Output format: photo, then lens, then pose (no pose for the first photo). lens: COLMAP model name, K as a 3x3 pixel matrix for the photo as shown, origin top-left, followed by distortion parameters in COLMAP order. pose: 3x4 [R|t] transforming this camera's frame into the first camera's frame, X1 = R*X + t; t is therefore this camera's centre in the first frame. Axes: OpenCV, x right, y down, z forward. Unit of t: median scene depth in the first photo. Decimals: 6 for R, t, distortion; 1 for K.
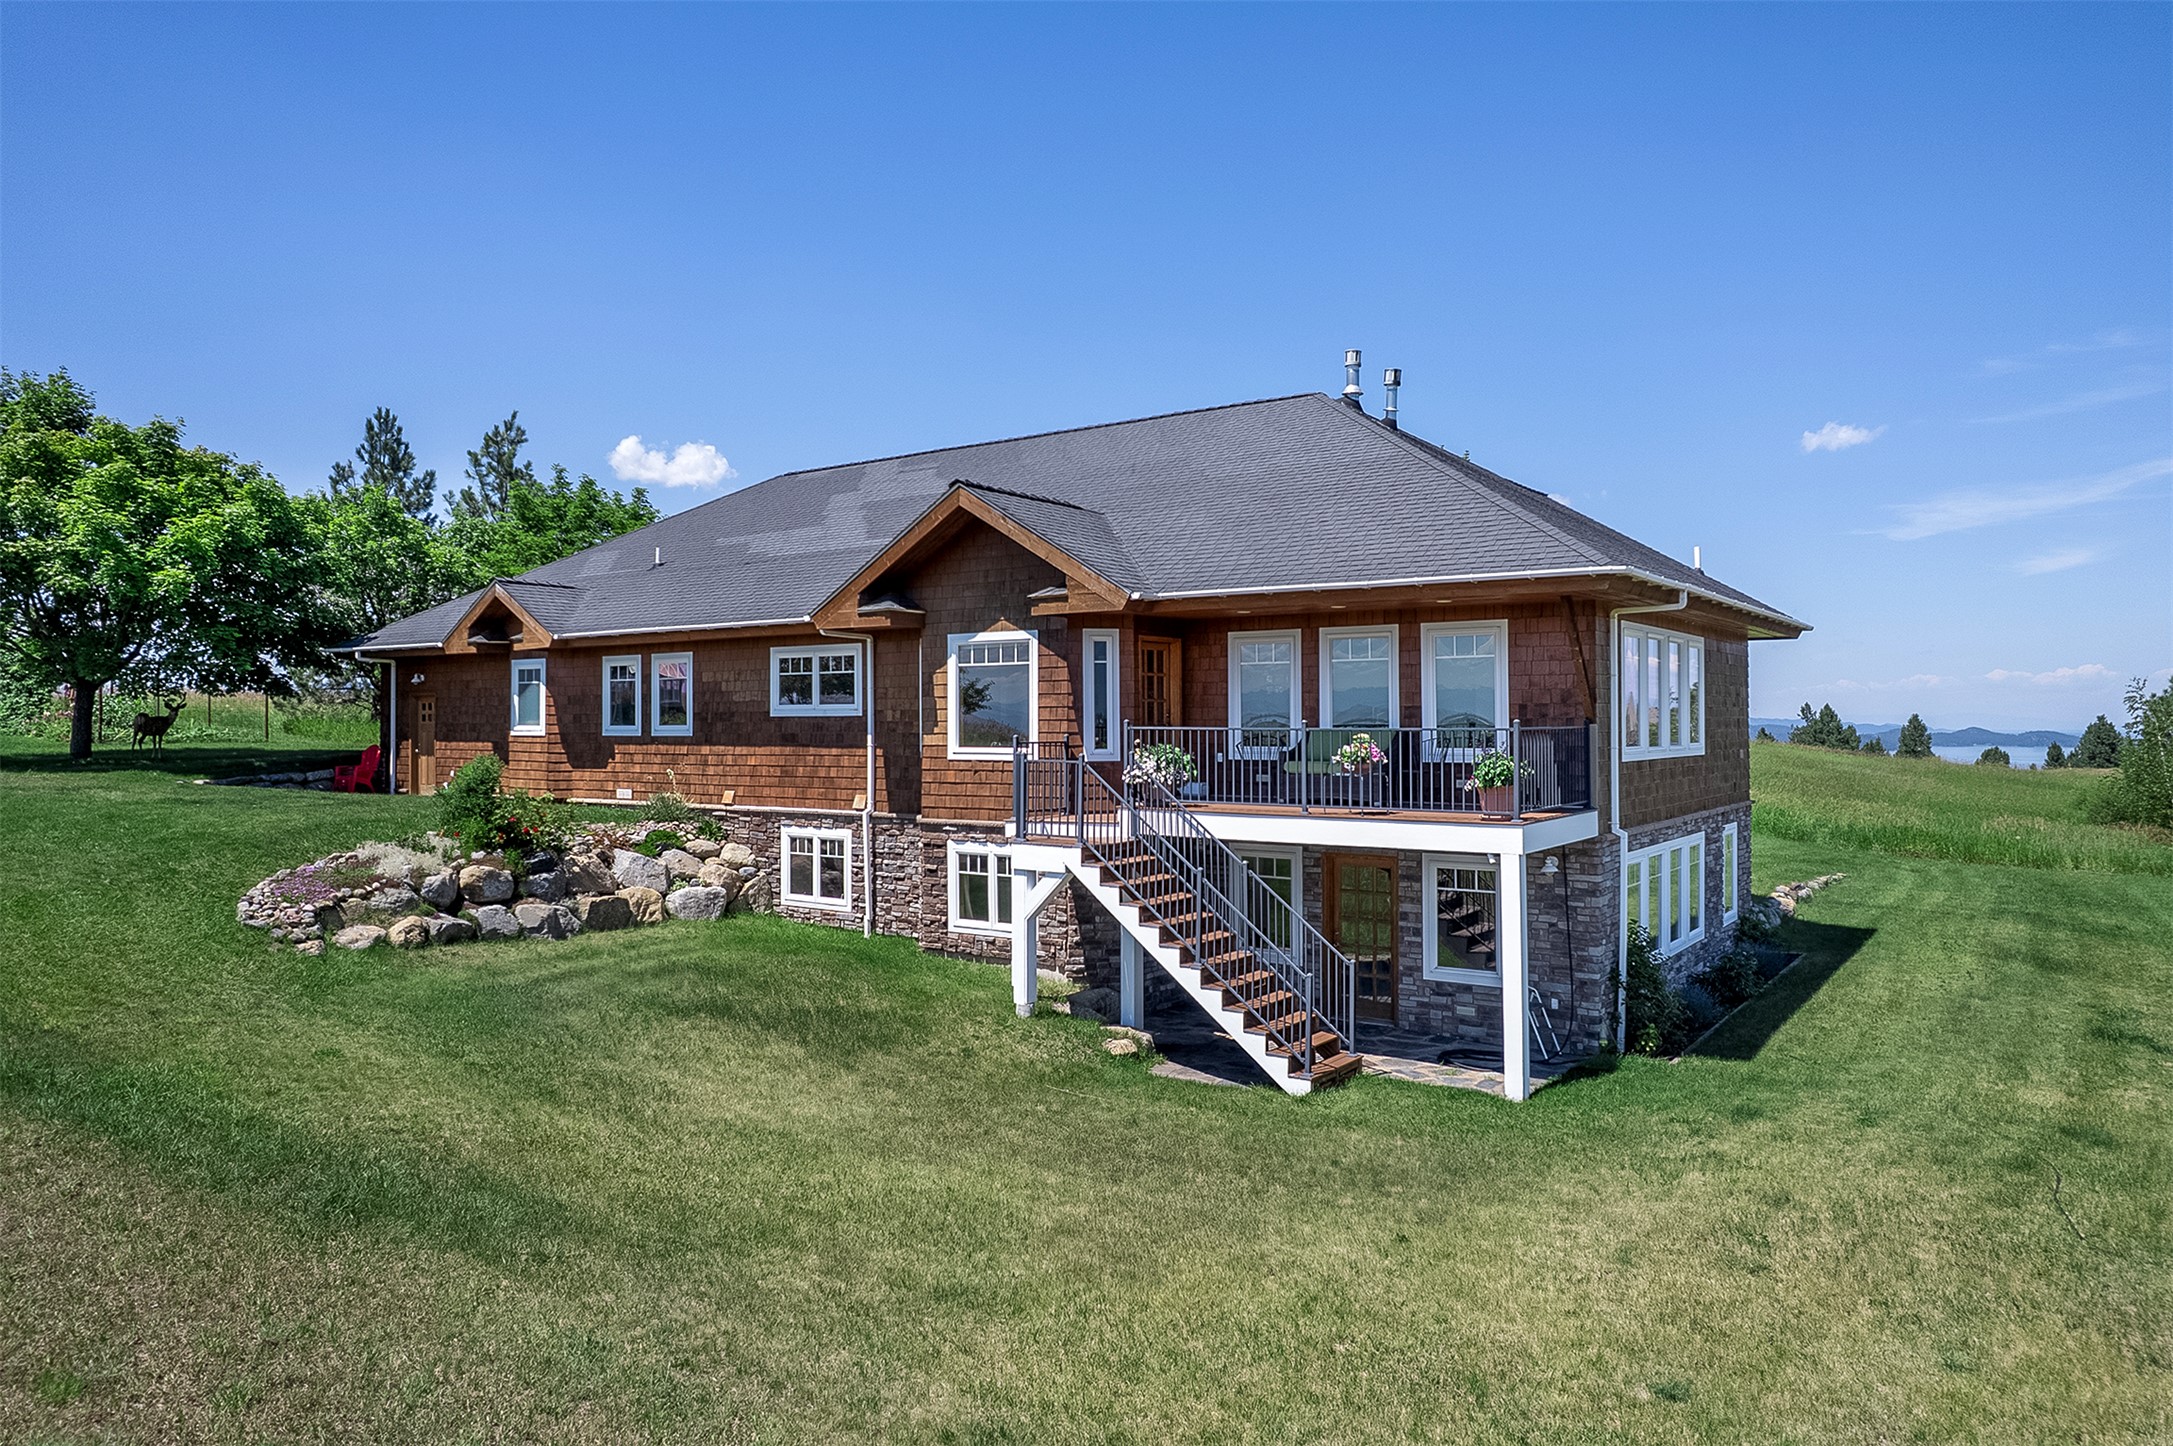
lens RADIAL K [[1378.2, 0, 1086.5], [0, 1378.2, 723.0], [0, 0, 1]] dist [-0.037291, -0.000053]
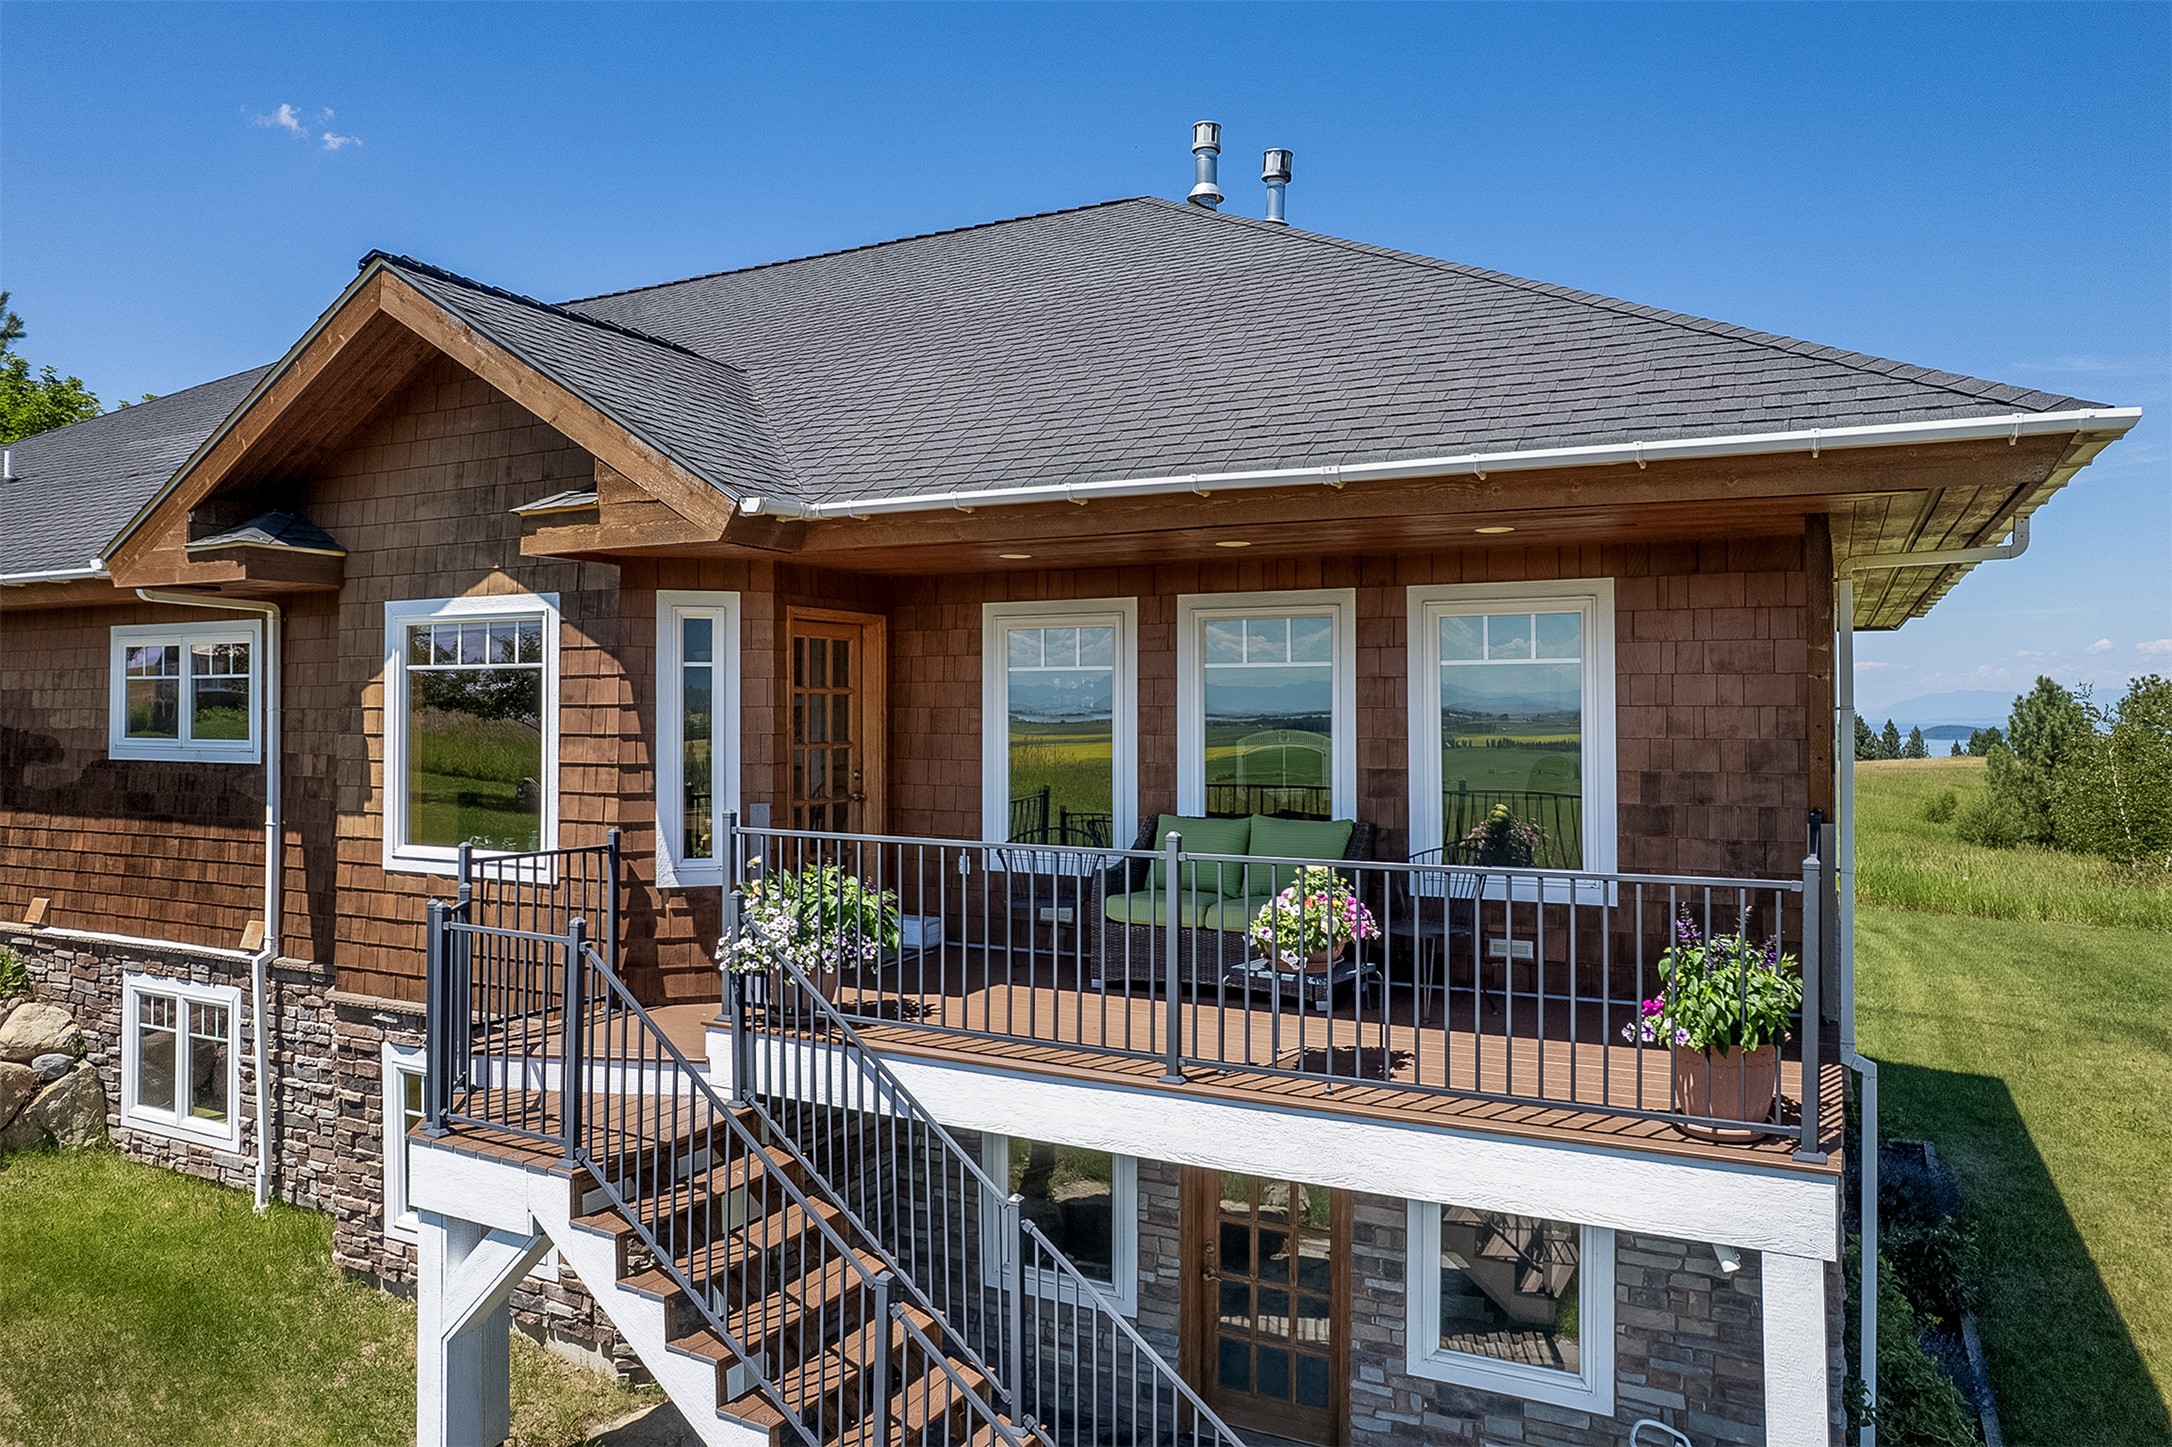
lens RADIAL K [[1462.3, 0, 1042.4], [0, 1462.3, 693.8], [0, 0, 1]] dist [-0.084179, 0.075763]
pose [[0.991436, 0.005979, 0.130454, 0.056007], [-0.004171, 0.999892, -0.014125, -0.026664], [-0.130524, 0.013460, 0.991354, 0.481267]]
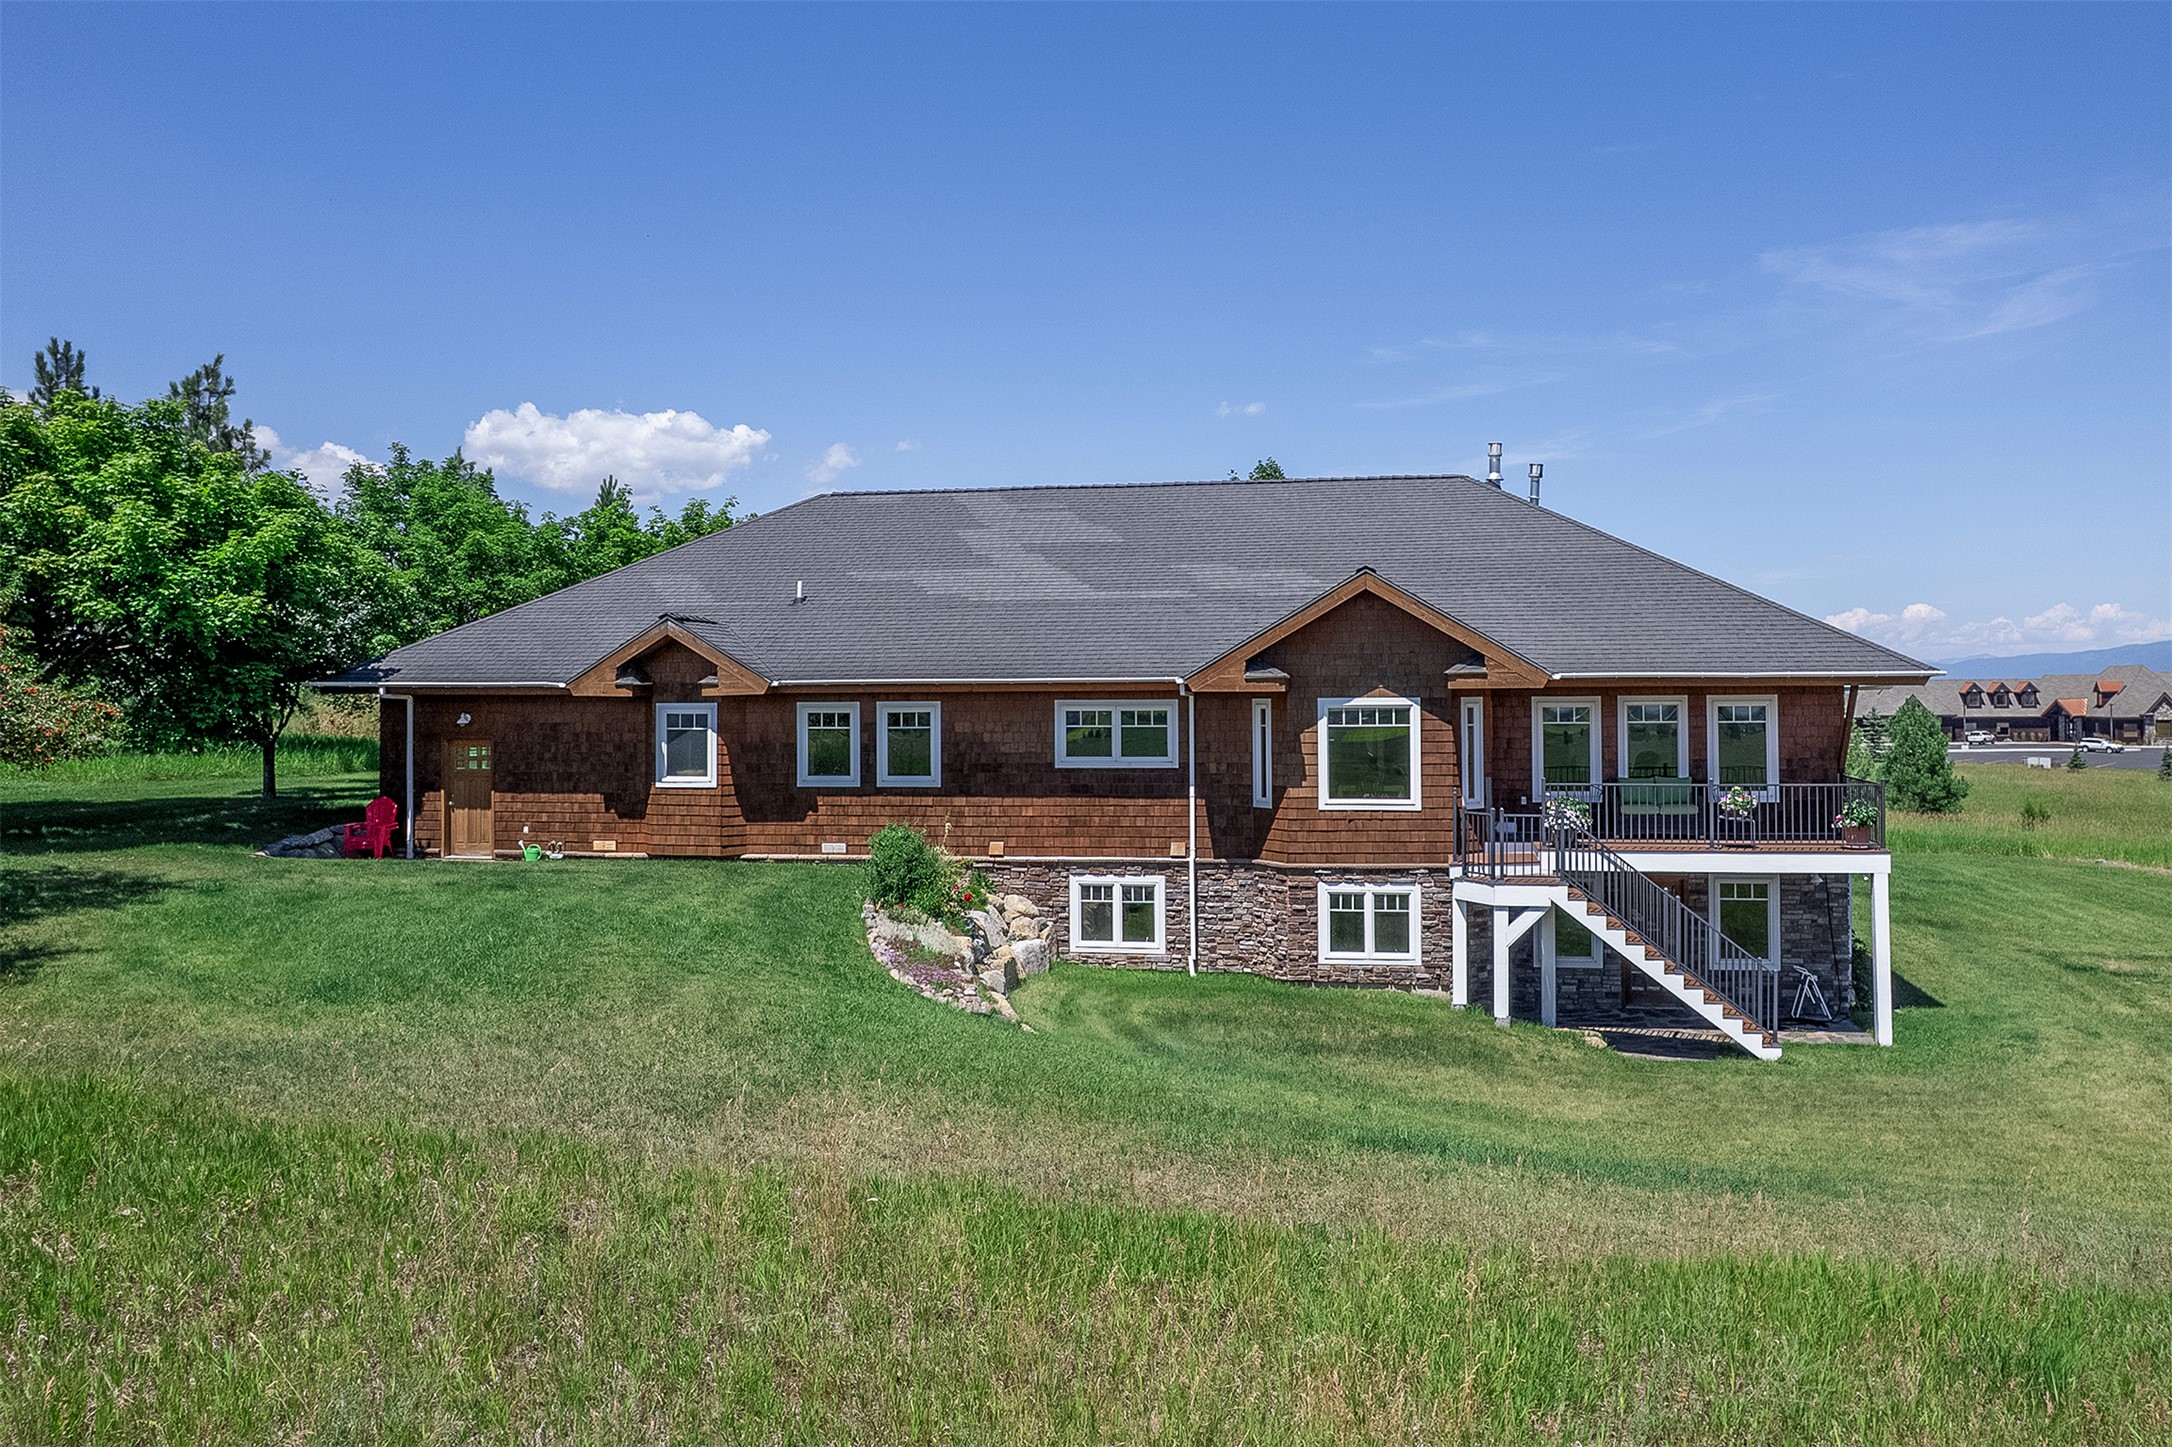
lens RADIAL K [[1533.4, 0, 1175.2], [0, 1533.4, 662.1], [0, 0, 1]] dist [-0.036375, -0.000960]
pose [[0.897698, 0.006086, 0.440569, -0.746300], [0.004560, 0.999723, -0.023103, -0.064640], [-0.440588, 0.022748, 0.897421, -0.067807]]
